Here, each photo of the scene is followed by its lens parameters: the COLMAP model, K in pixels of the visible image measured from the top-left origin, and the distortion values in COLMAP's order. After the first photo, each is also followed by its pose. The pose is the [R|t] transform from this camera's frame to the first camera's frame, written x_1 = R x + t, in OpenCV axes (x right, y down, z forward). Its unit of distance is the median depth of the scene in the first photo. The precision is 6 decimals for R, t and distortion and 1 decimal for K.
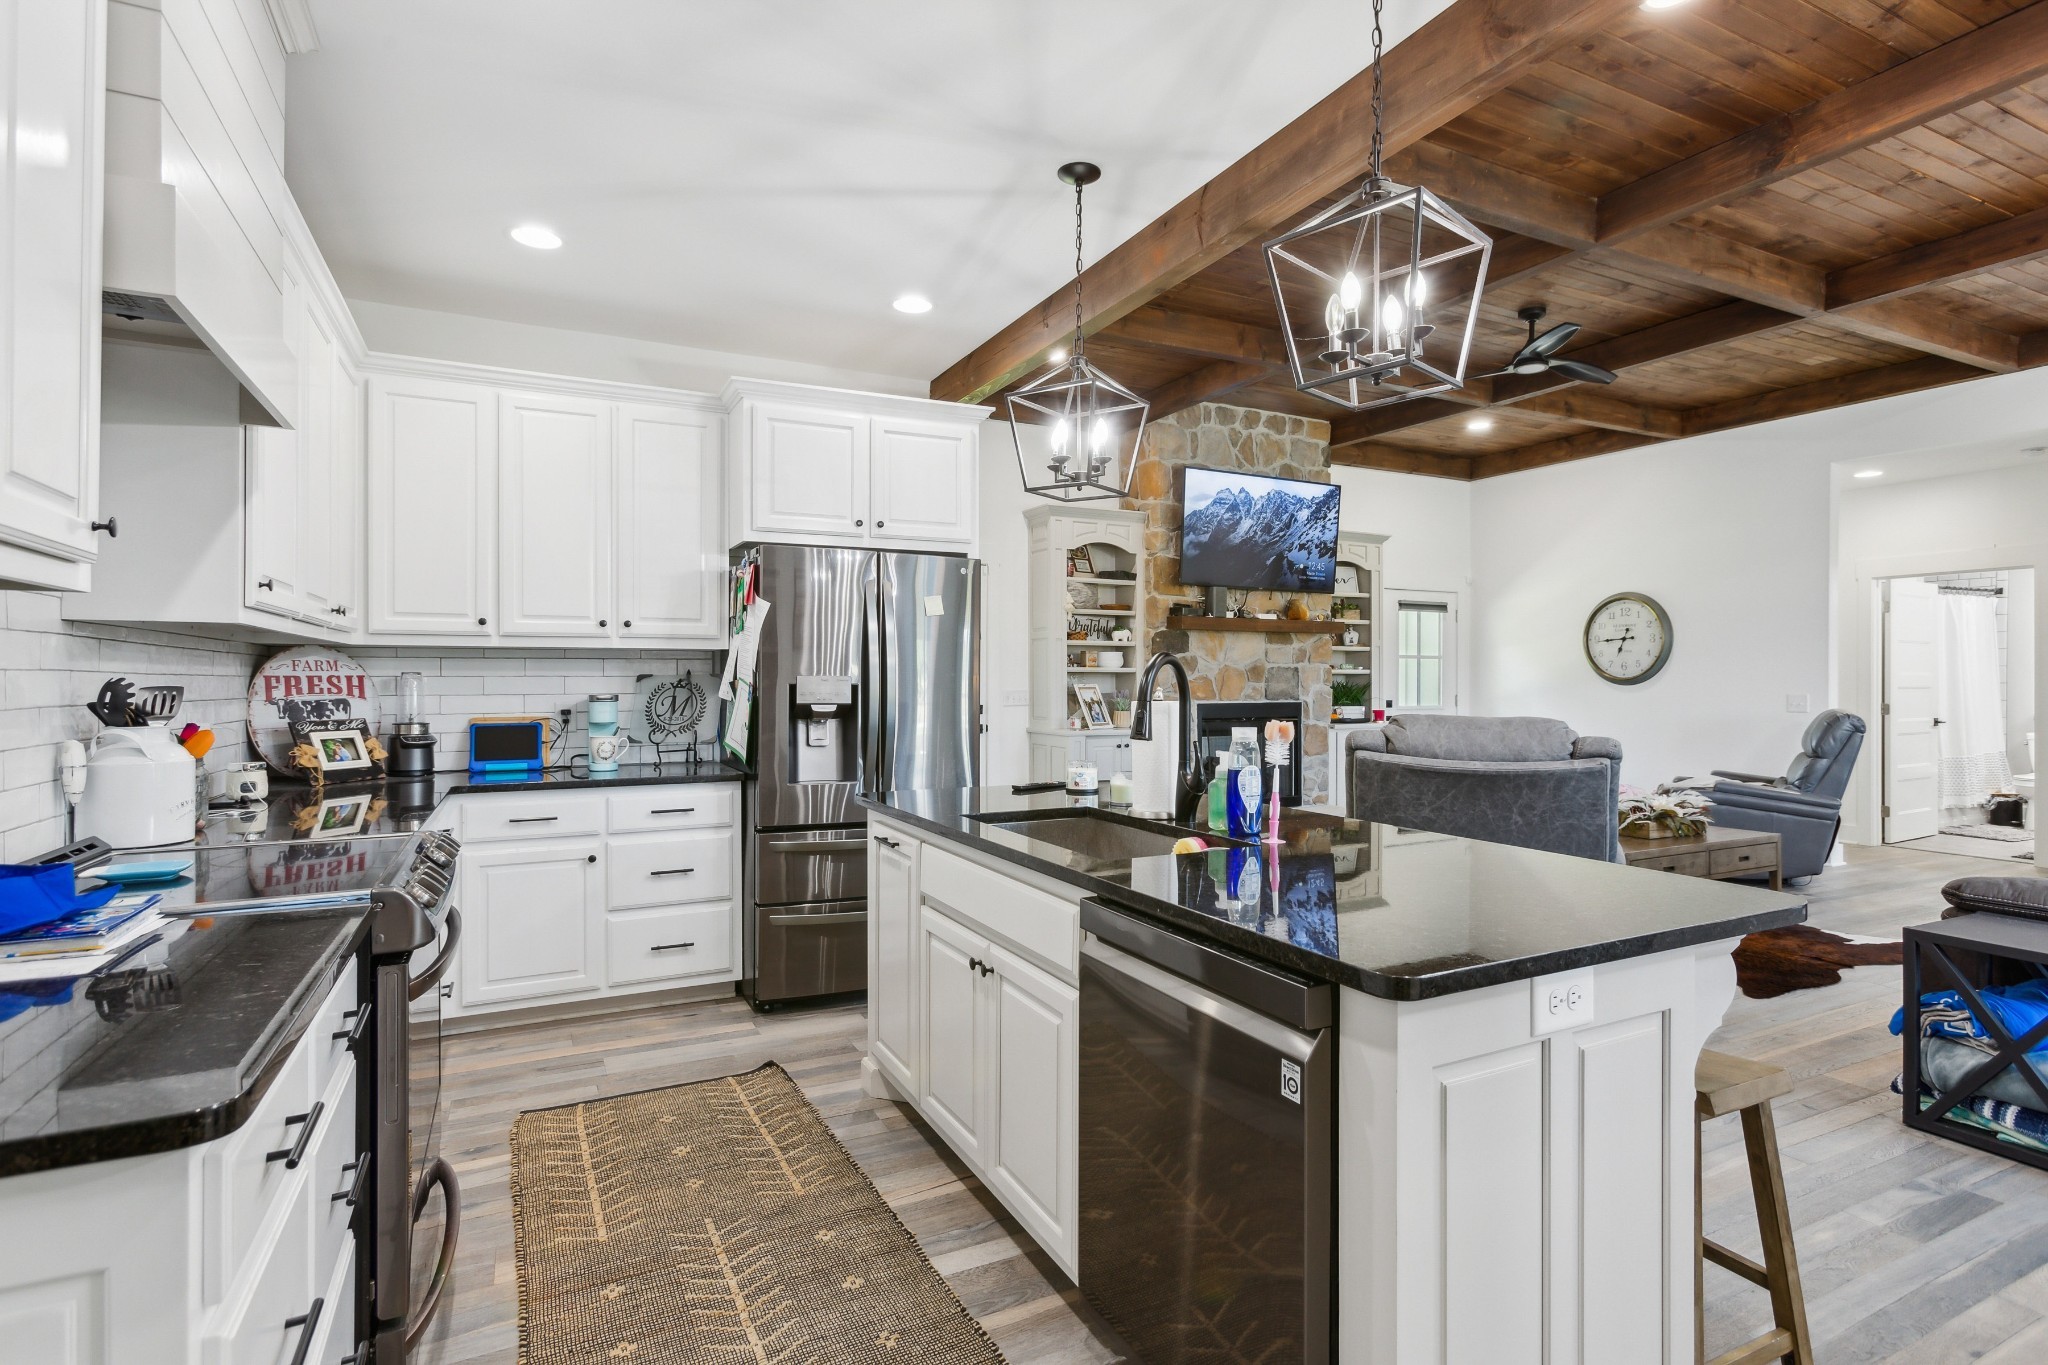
lens RADIAL K [[1013.7, 0, 1029.2], [0, 1013.7, 677.1], [0, 0, 1]] dist [-0.000392, -0.000047]
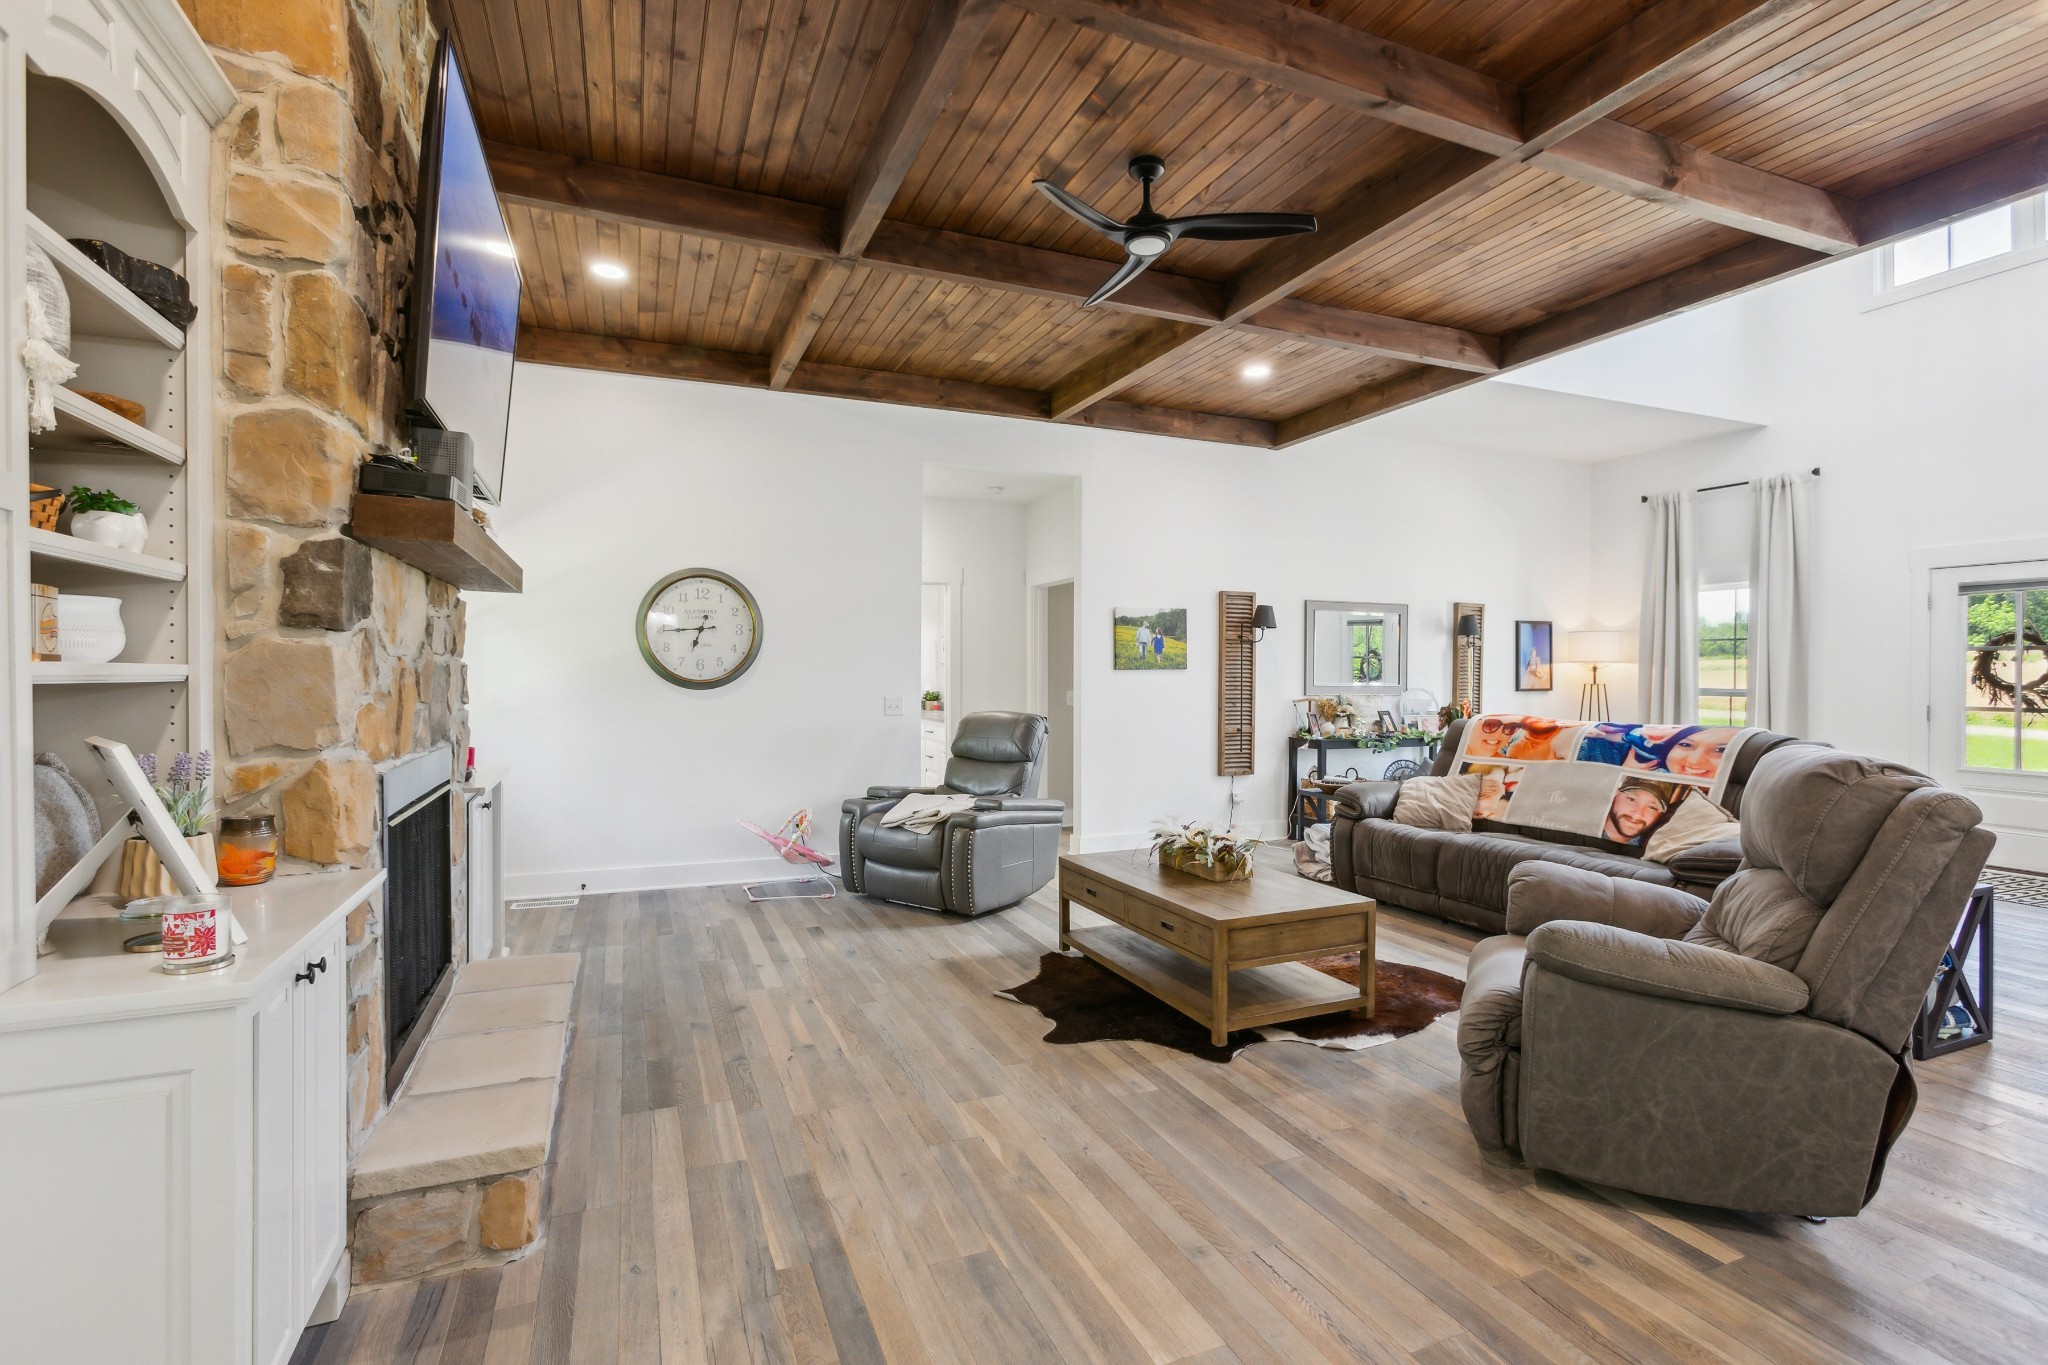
lens RADIAL K [[952.5, 0, 1022.0], [0, 952.5, 676.4], [0, 0, 1]] dist [-0.000207, -0.000187]
pose [[0.072456, -0.009645, 0.997325, -0.116240], [-0.001905, 0.999950, 0.009808, -0.009686], [-0.997370, -0.002611, 0.072434, 0.725952]]
